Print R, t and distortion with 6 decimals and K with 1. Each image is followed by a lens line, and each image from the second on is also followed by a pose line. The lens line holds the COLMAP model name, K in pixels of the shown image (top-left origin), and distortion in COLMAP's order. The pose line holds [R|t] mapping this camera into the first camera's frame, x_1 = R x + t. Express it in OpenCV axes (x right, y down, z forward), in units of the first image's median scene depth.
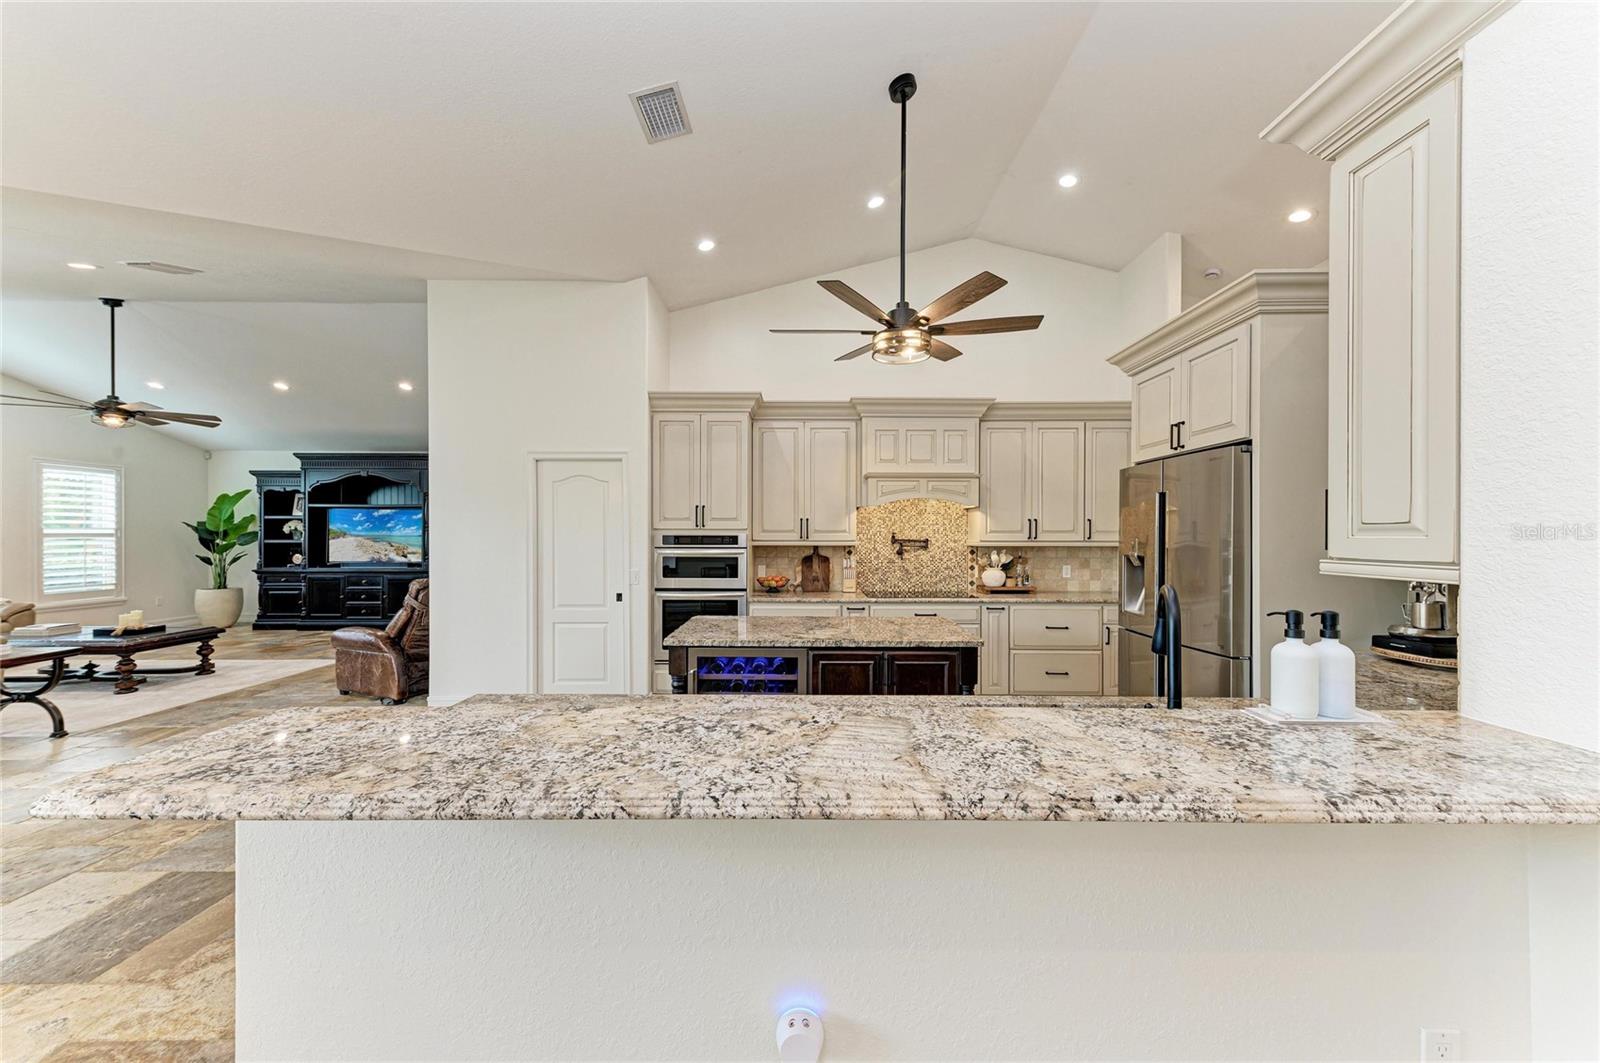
lens RADIAL K [[566.2, 0, 803.9], [0, 566.2, 538.3], [0, 0, 1]] dist [0.019981, -0.005203]
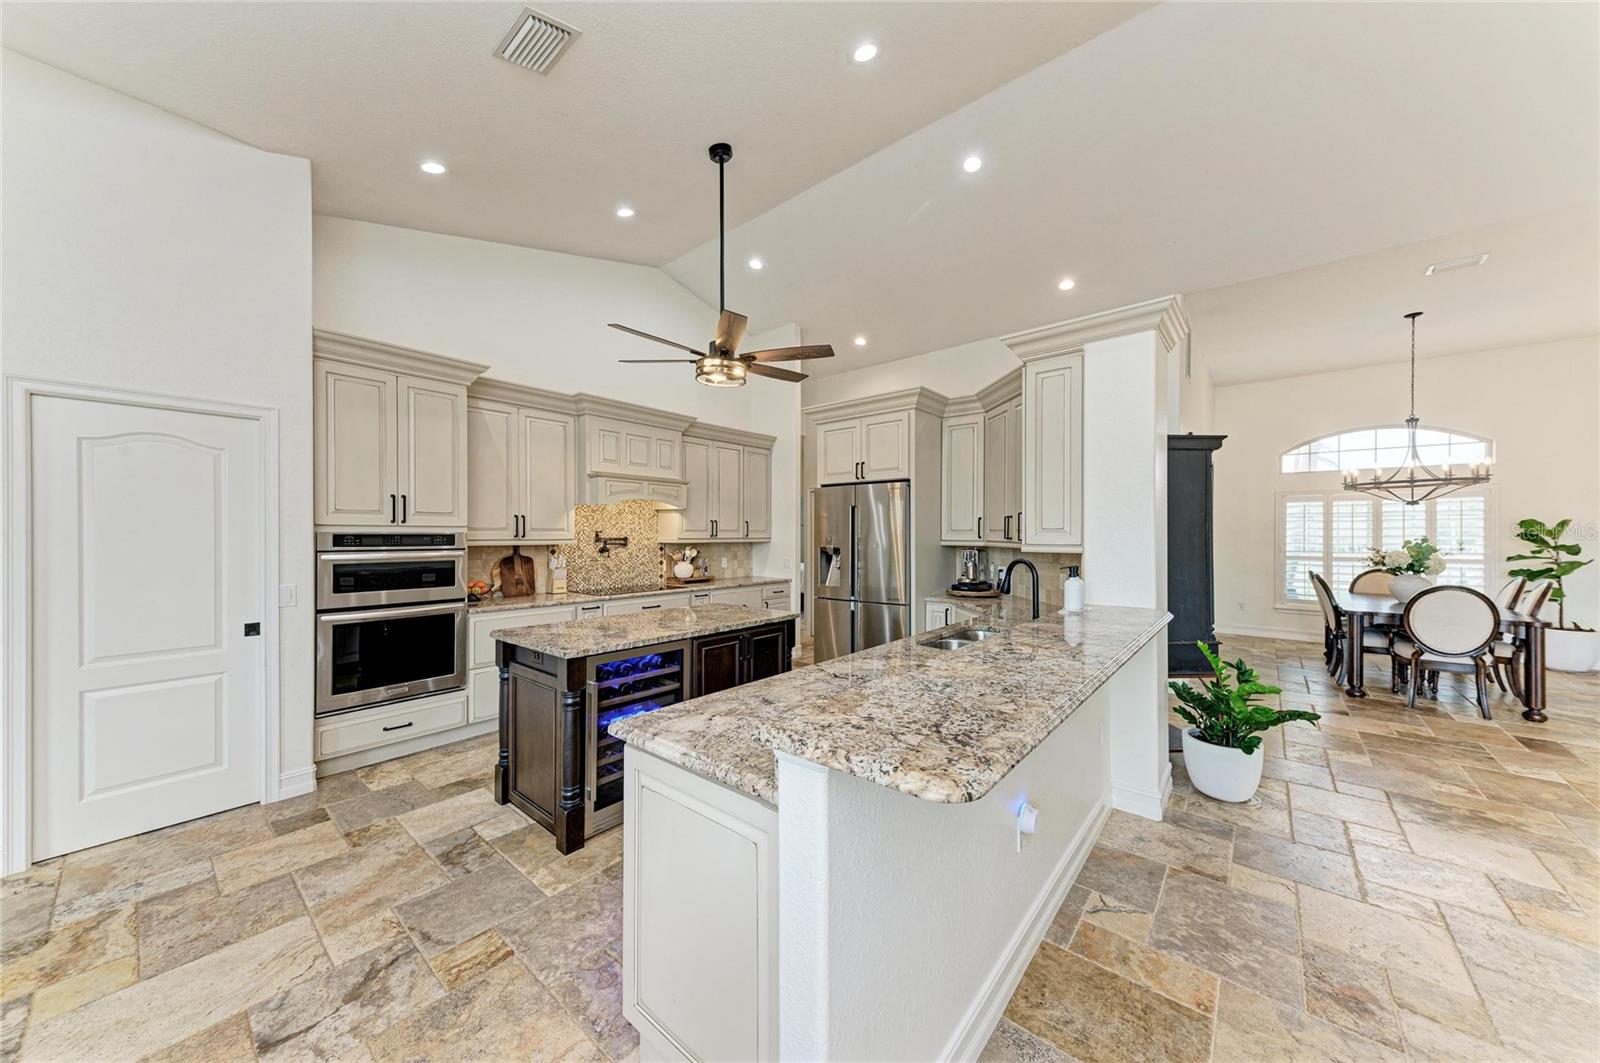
lens RADIAL K [[547.5, 0, 802.6], [0, 547.5, 535.4], [0, 0, 1]] dist [0.018157, -0.003254]
pose [[0.639317, -0.002966, 0.768937, -0.358395], [0.004398, 0.999990, 0.000201, -0.000983], [-0.768930, 0.003253, 0.639324, 0.091712]]
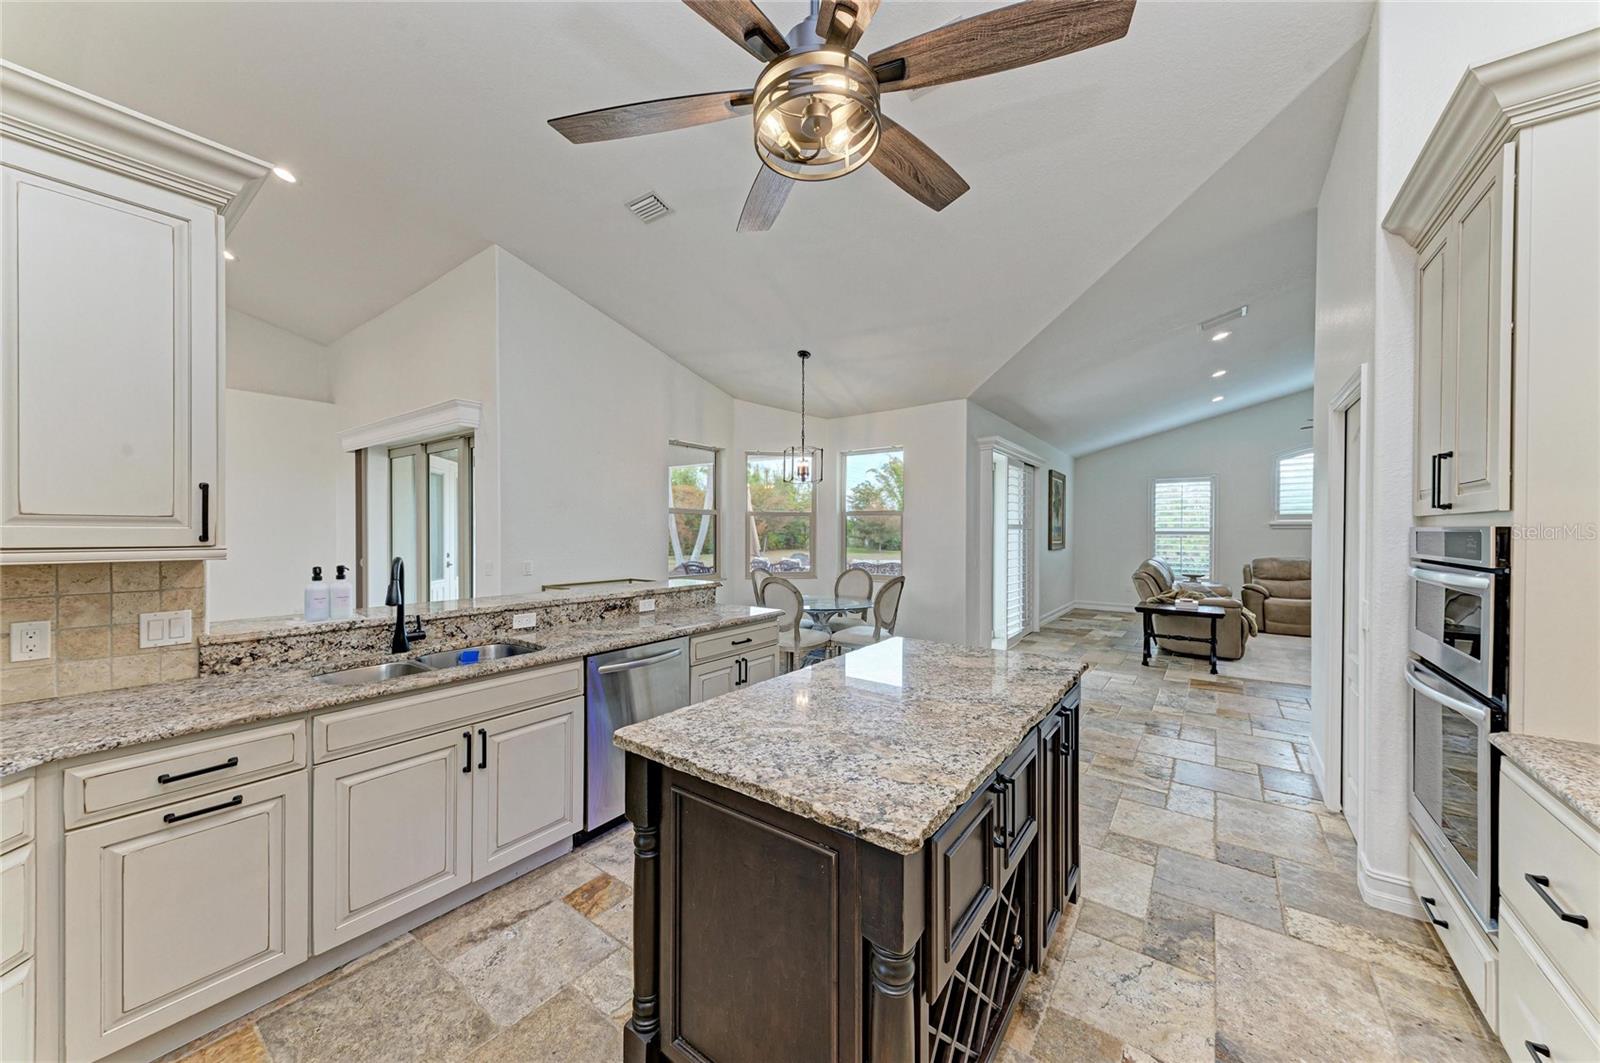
lens RADIAL K [[561.3, 0, 799.9], [0, 561.3, 534.9], [0, 0, 1]] dist [0.023529, -0.006988]
pose [[-0.590700, 0.003566, -0.806884, 0.339484], [-0.008513, 0.999907, 0.010651, -0.002733], [0.806847, 0.013160, -0.590614, 0.771699]]
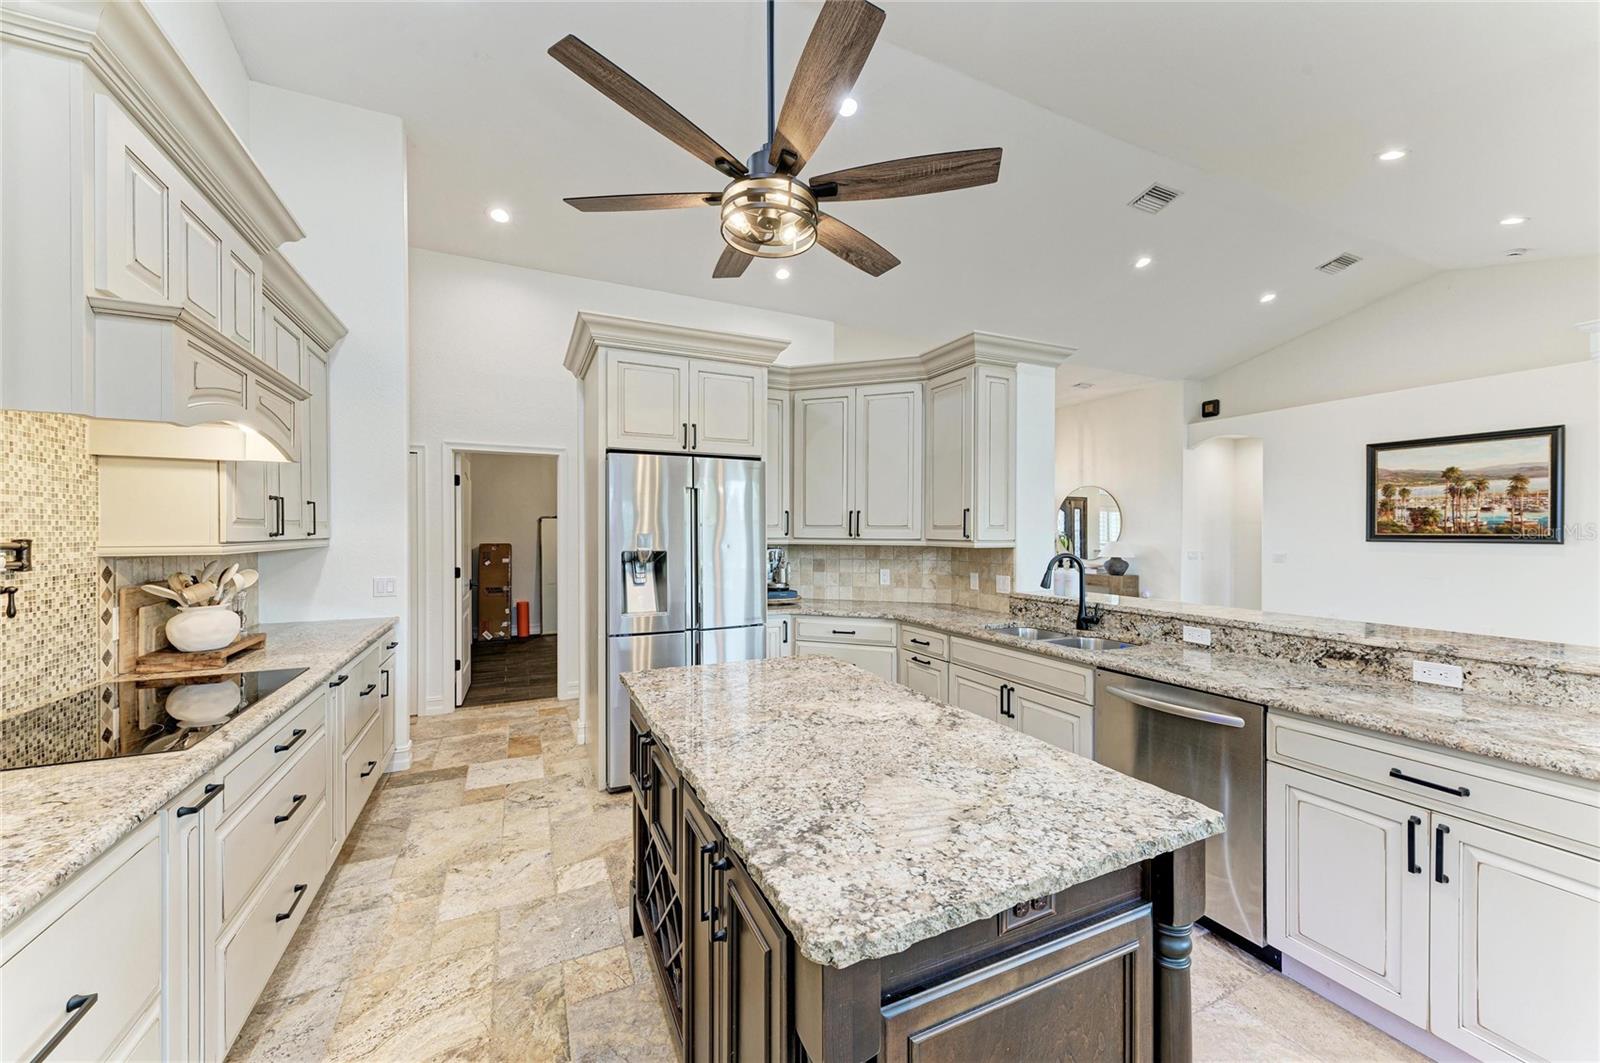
lens RADIAL K [[595.6, 0, 800.7], [0, 595.6, 533.5], [0, 0, 1]] dist [0.019617, -0.005940]
pose [[-0.431038, -0.006485, 0.902310, -0.255473], [0.003311, 0.999956, 0.008769, -0.004055], [-0.902327, 0.006767, -0.430998, 0.760676]]
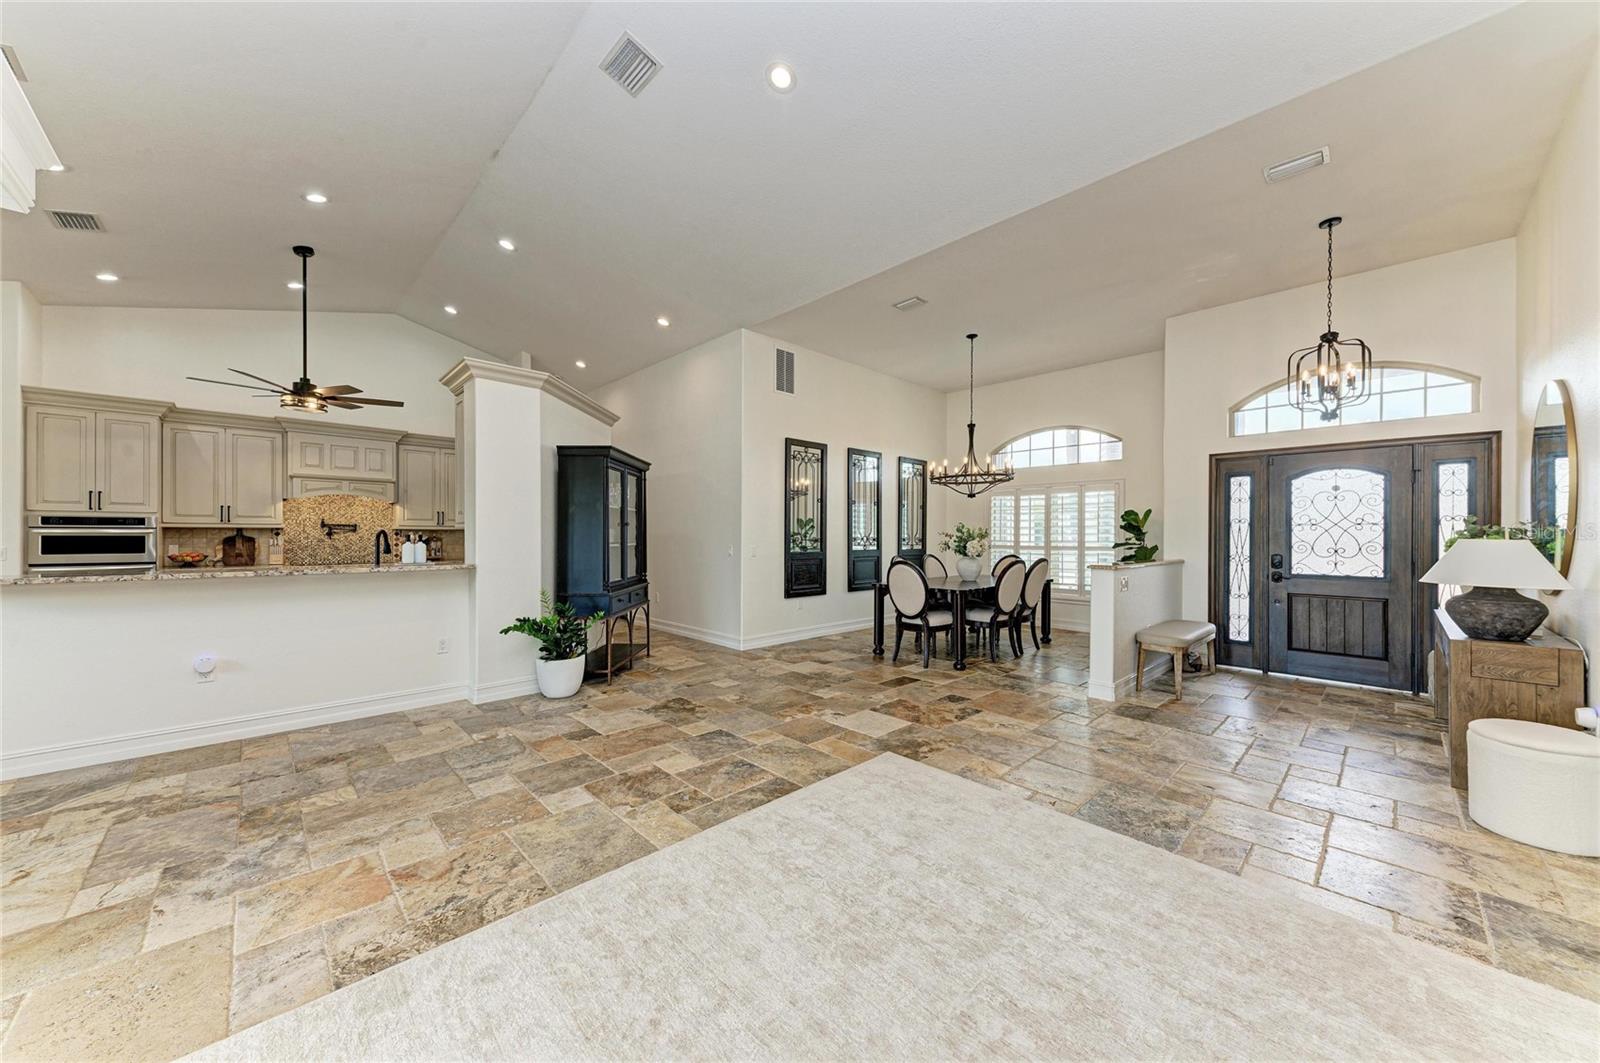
lens RADIAL K [[561.3, 0, 799.9], [0, 561.3, 534.9], [0, 0, 1]] dist [0.023529, -0.006988]
pose [[0.717947, 0.000825, 0.696097, 0.032341], [0.001612, 0.999995, -0.002848, 0.032562], [-0.696096, 0.003167, 0.717942, -0.735558]]
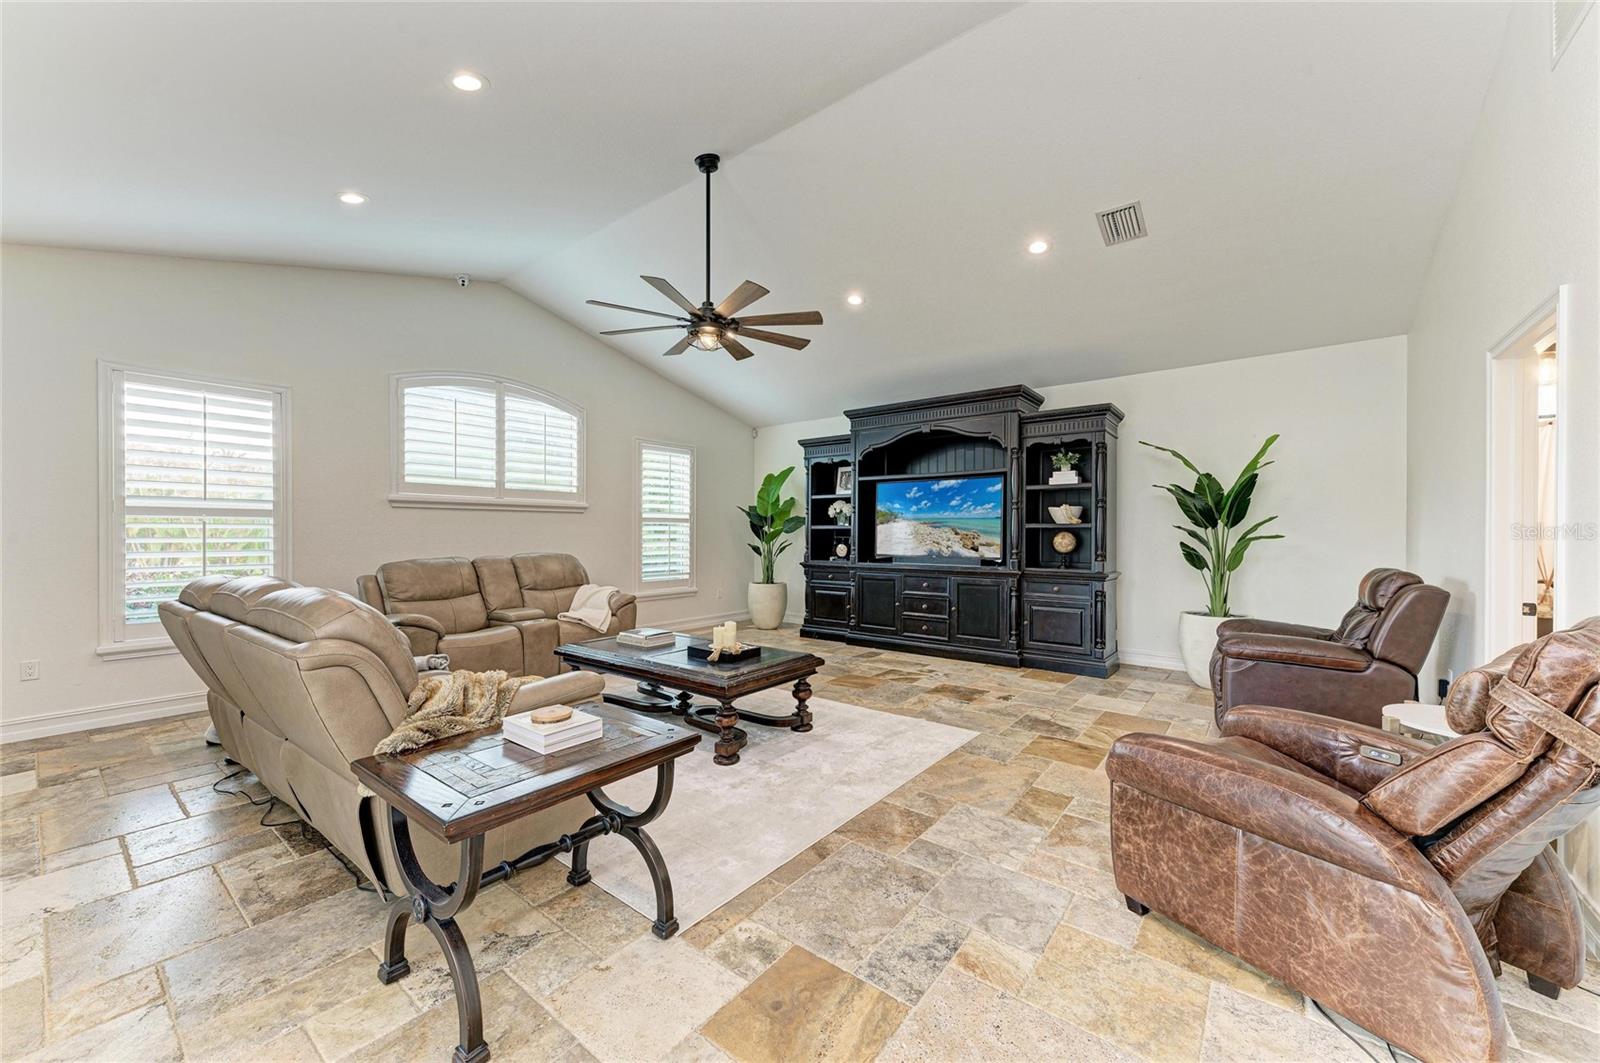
lens RADIAL K [[604.0, 0, 800.0], [0, 604.0, 531.5], [0, 0, 1]] dist [0.019878, -0.005387]
pose [[0.787835, -0.001482, -0.615884, -0.711886], [-0.003612, 0.999969, -0.007026, 0.027851], [0.615875, 0.007760, 0.787806, 0.535318]]
